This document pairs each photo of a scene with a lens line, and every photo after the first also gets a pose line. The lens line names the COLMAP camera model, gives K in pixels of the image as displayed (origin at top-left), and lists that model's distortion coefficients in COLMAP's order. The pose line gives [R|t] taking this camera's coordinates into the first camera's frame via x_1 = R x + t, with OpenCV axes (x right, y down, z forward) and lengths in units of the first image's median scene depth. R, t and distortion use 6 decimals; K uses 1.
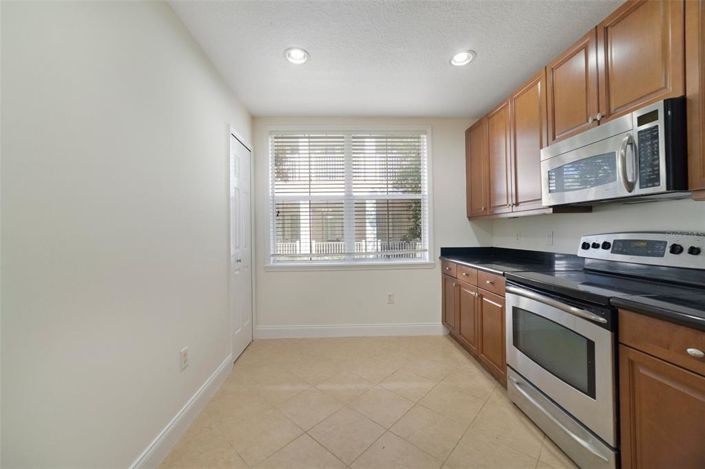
lens RADIAL K [[269.1, 0, 351.8], [0, 269.1, 231.6], [0, 0, 1]] dist [-0.003438, 0.000073]
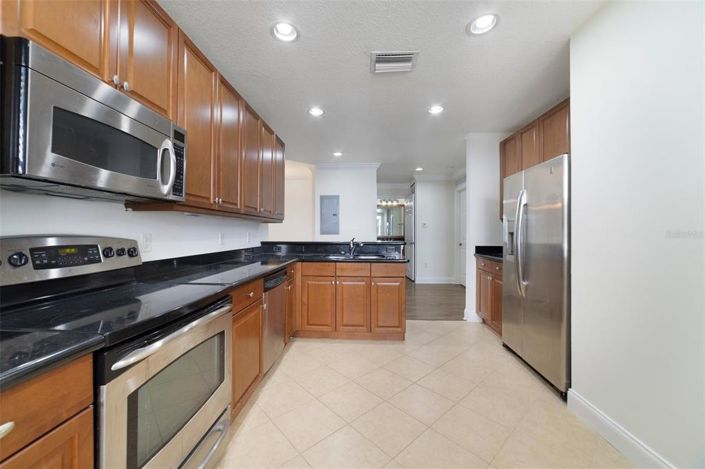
lens RADIAL K [[269.1, 0, 351.9], [0, 269.1, 231.2], [0, 0, 1]] dist [-0.003438, 0.000073]
pose [[-0.995597, 0.010490, 0.093153, 0.214692], [0.009422, 0.999885, -0.011895, 0.007251], [-0.093267, -0.010965, -0.995581, 1.772108]]
